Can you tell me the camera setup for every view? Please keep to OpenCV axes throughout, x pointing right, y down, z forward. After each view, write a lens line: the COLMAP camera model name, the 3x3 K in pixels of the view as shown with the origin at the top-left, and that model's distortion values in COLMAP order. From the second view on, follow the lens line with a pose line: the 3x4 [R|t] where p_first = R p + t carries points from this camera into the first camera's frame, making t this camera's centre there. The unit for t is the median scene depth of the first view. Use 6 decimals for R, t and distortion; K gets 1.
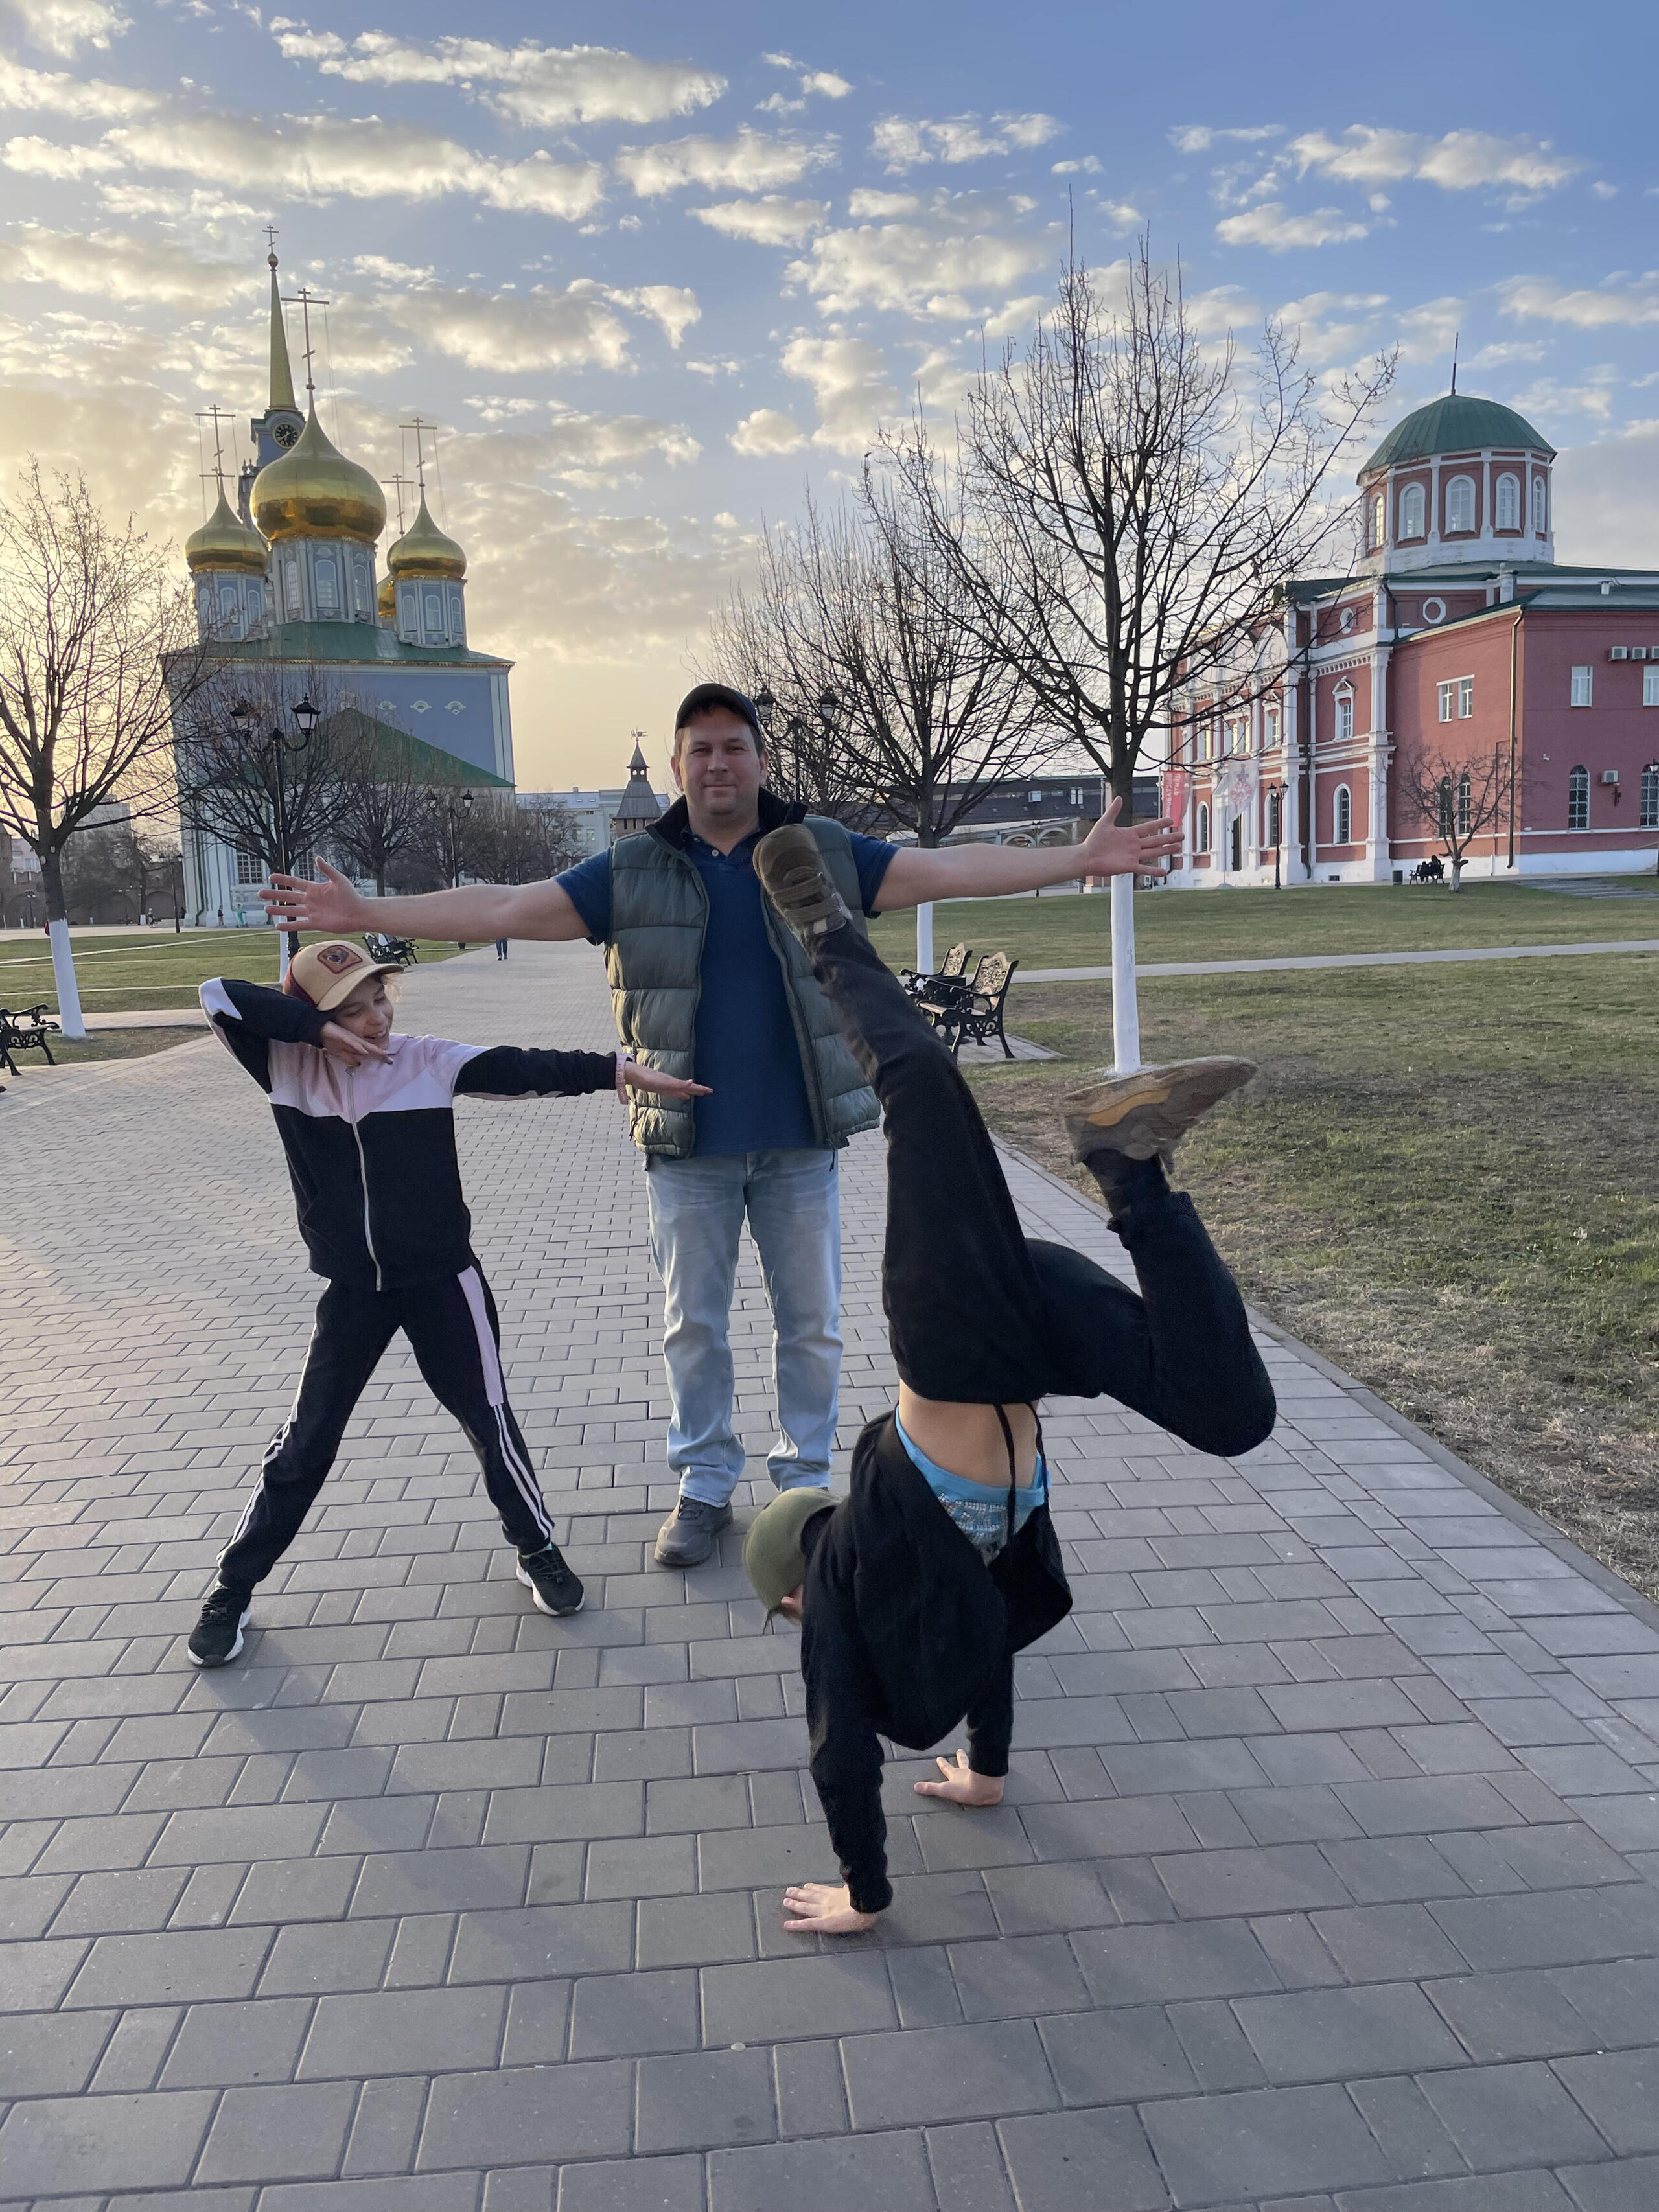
lens RADIAL K [[1679.2, 0, 829.5], [0, 1679.2, 1106.0], [0, 0, 1]] dist [0.079269, -0.143686]
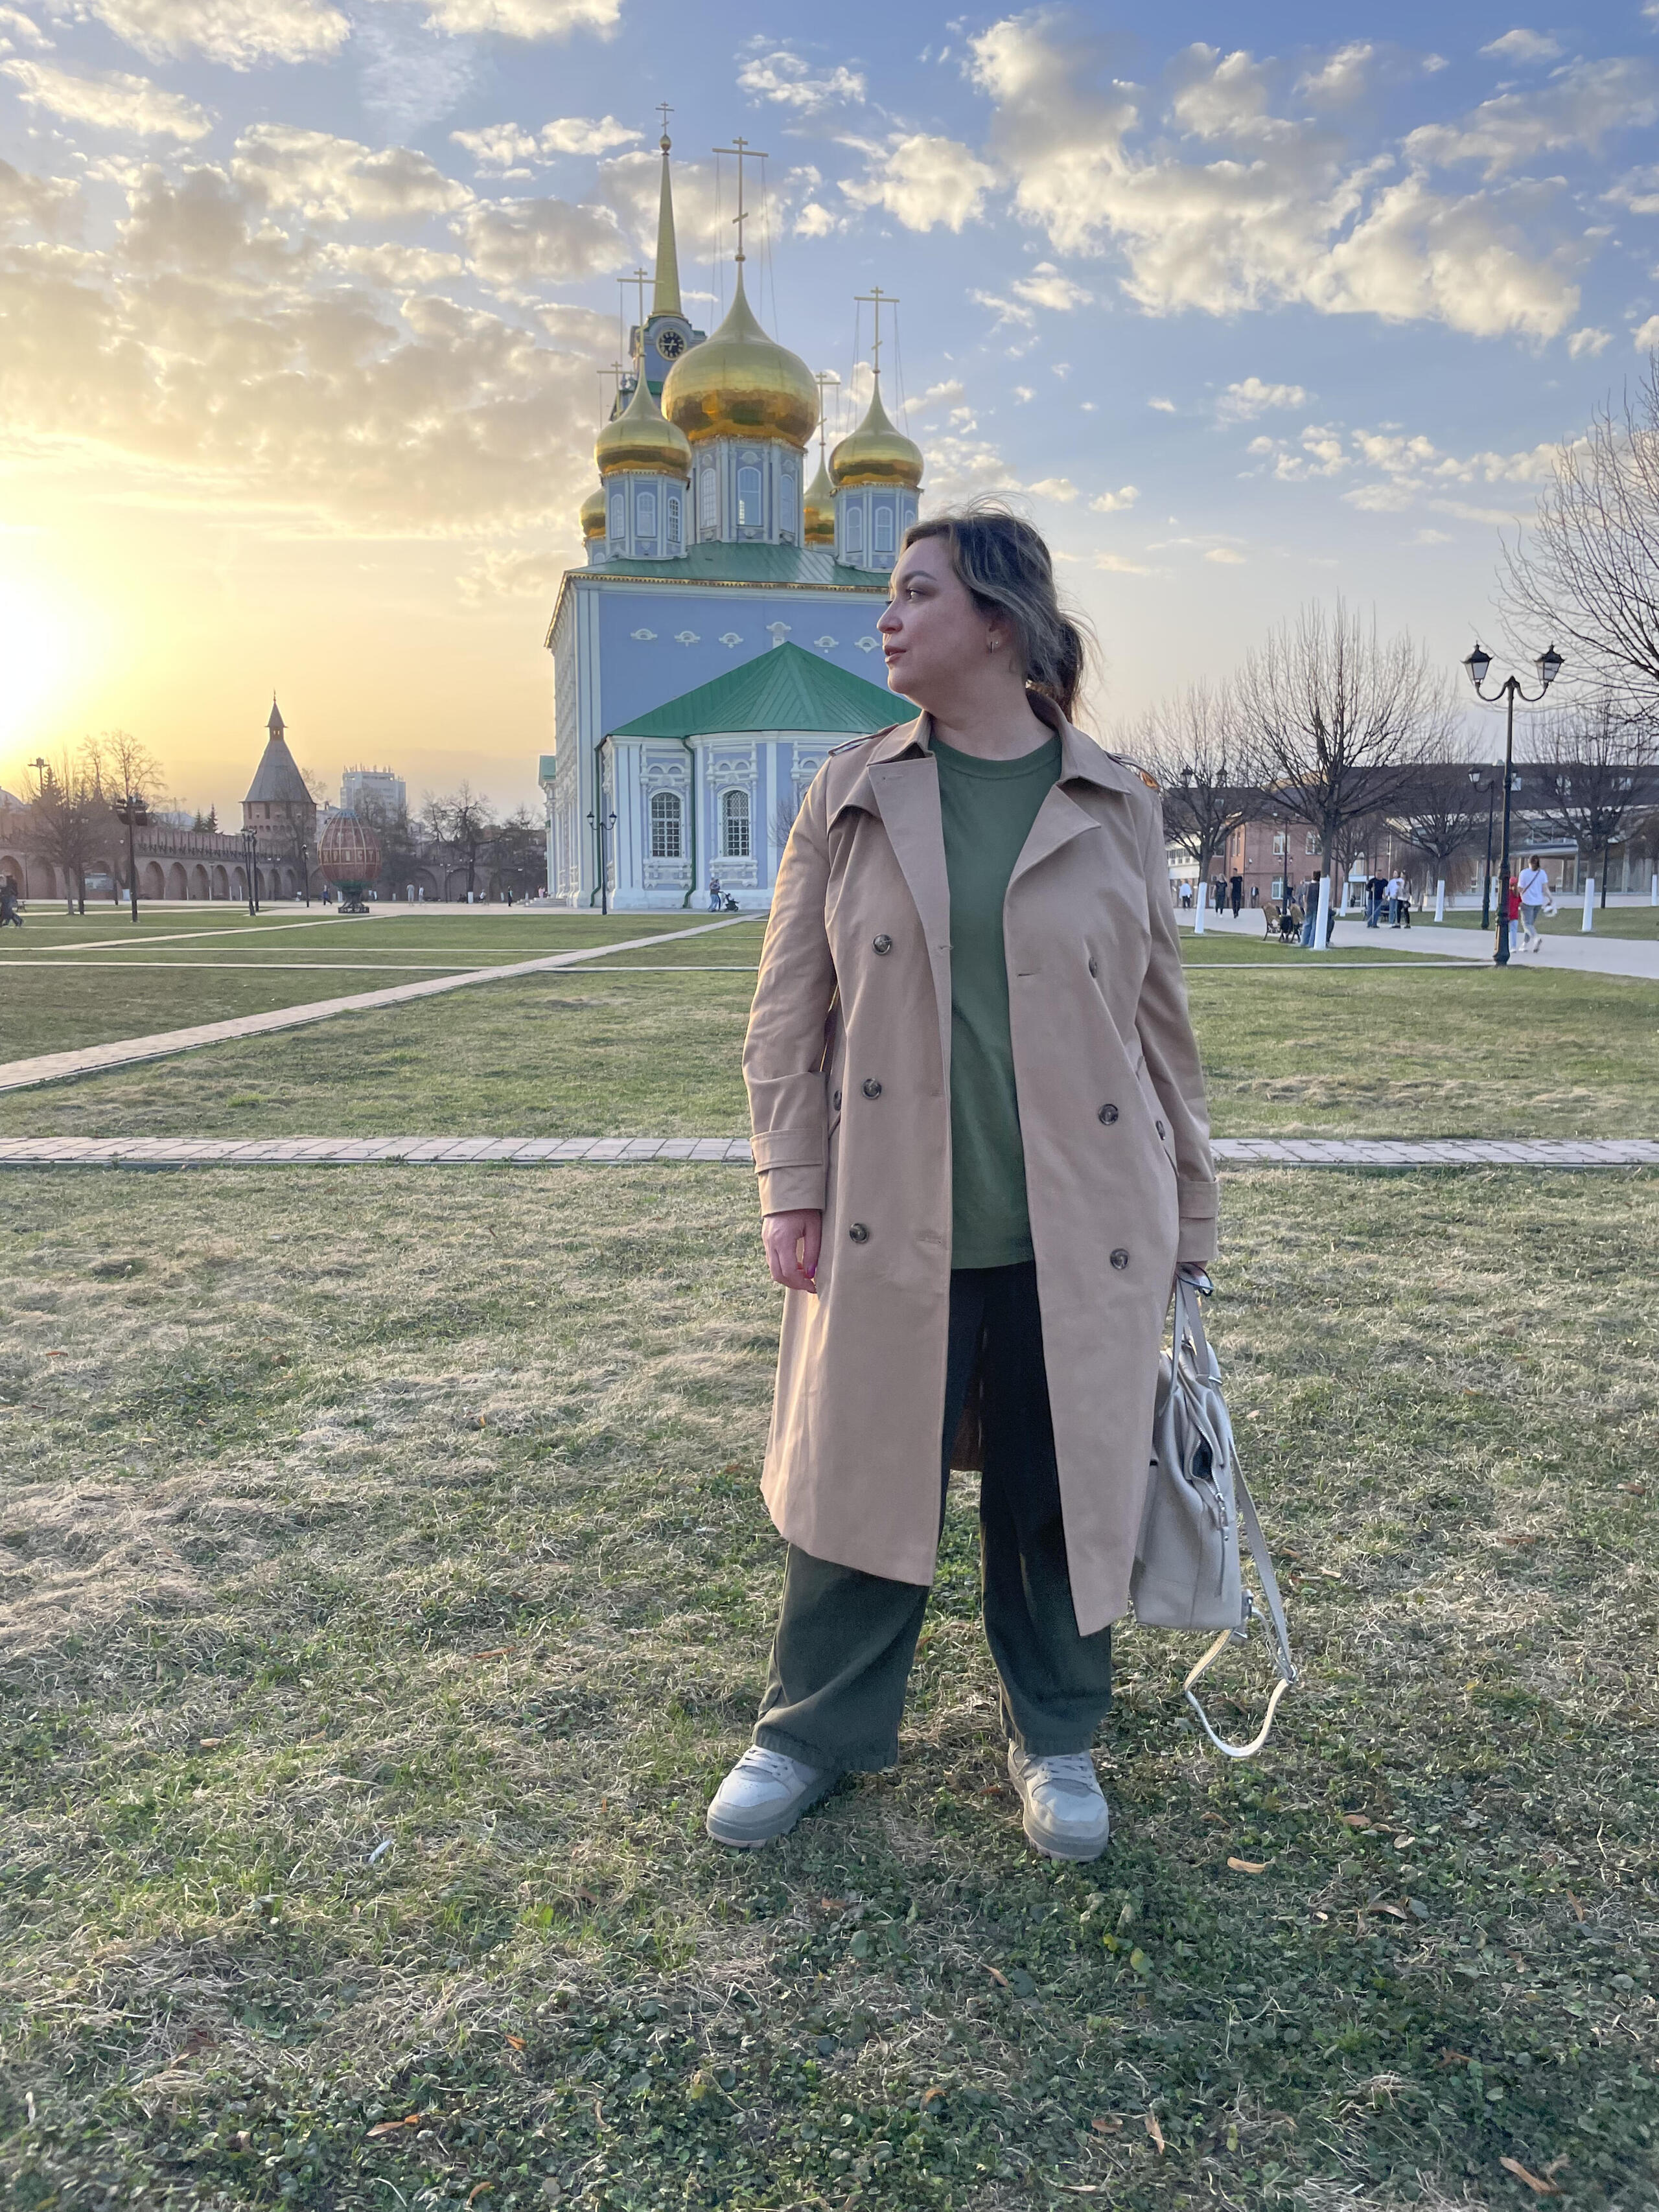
lens RADIAL K [[1682.6, 0, 829.5], [0, 1682.6, 1106.0], [0, 0, 1]] dist [0.081603, -0.136319]
pose [[0.989960, 0.052724, -0.131145, -0.172569], [-0.052579, 0.998606, 0.004575, -0.023495], [0.131203, 0.002367, 0.991353, 0.243315]]
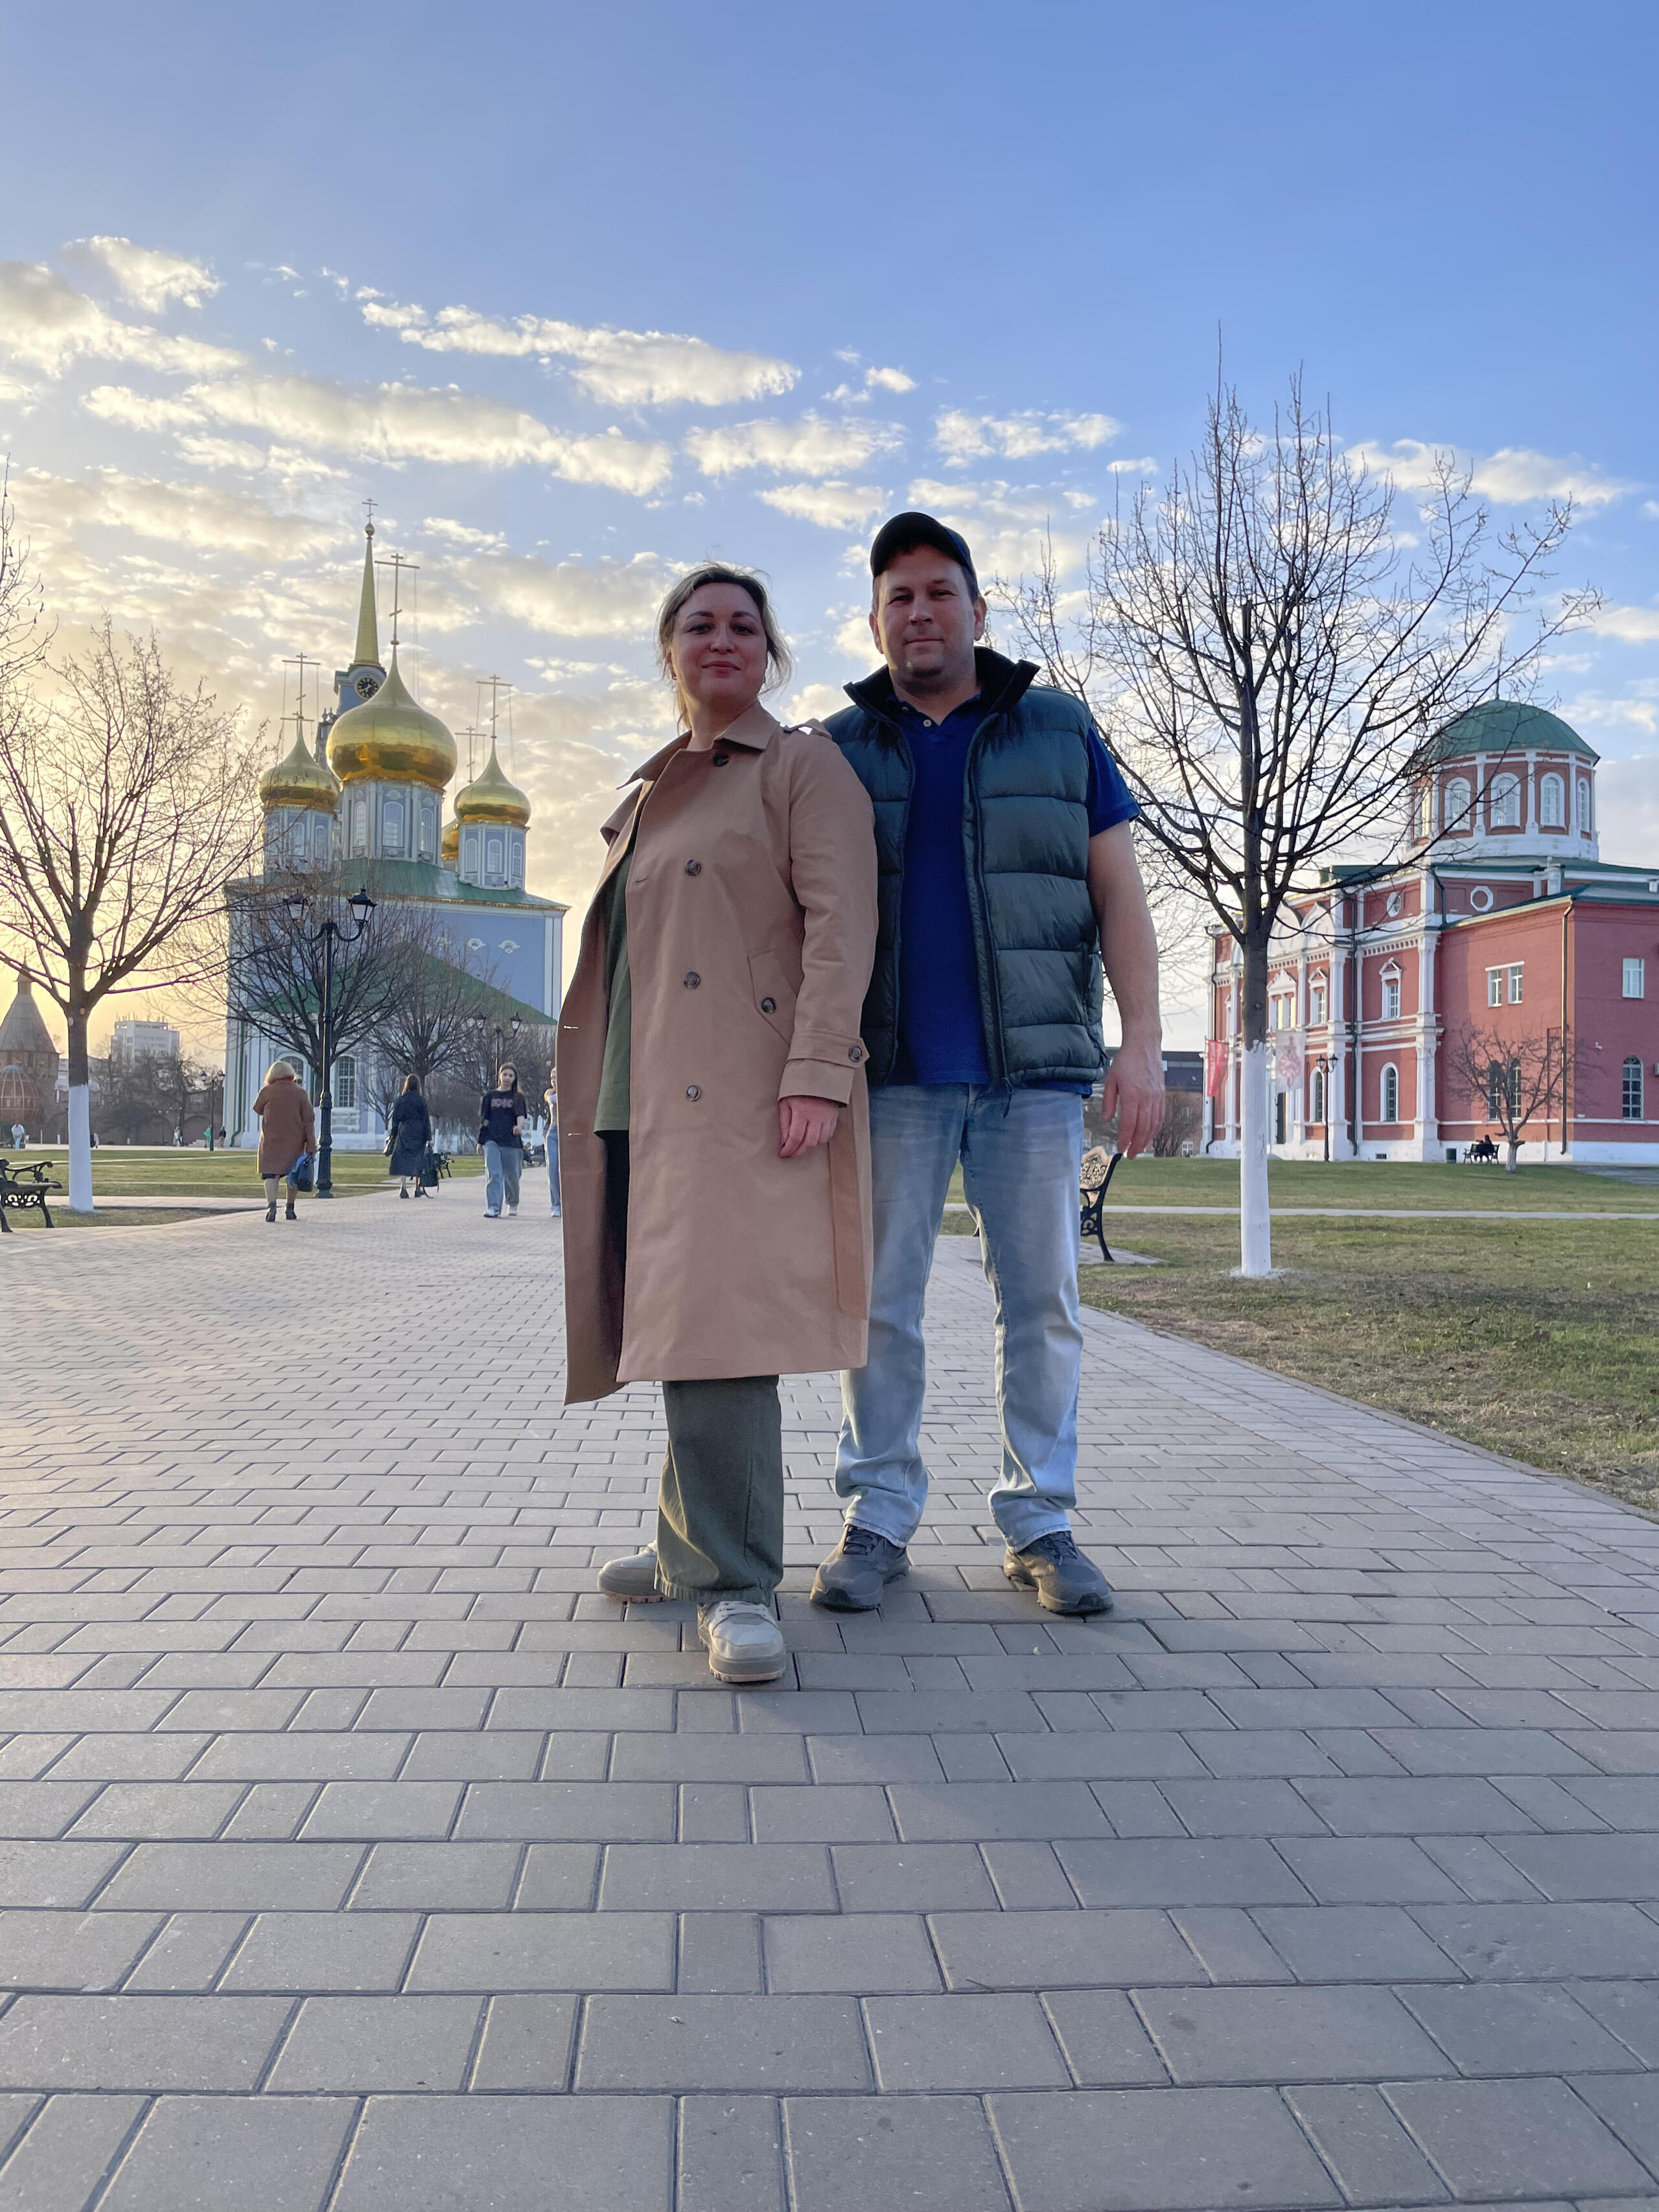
lens RADIAL K [[1688.6, 0, 829.5], [0, 1688.6, 1106.0], [0, 0, 1]] dist [0.094402, -0.175837]
pose [[0.998520, 0.050348, -0.020571, -0.003555], [-0.052902, 0.986900, -0.152415, 0.004699], [0.012628, 0.153277, 0.988102, 0.013491]]
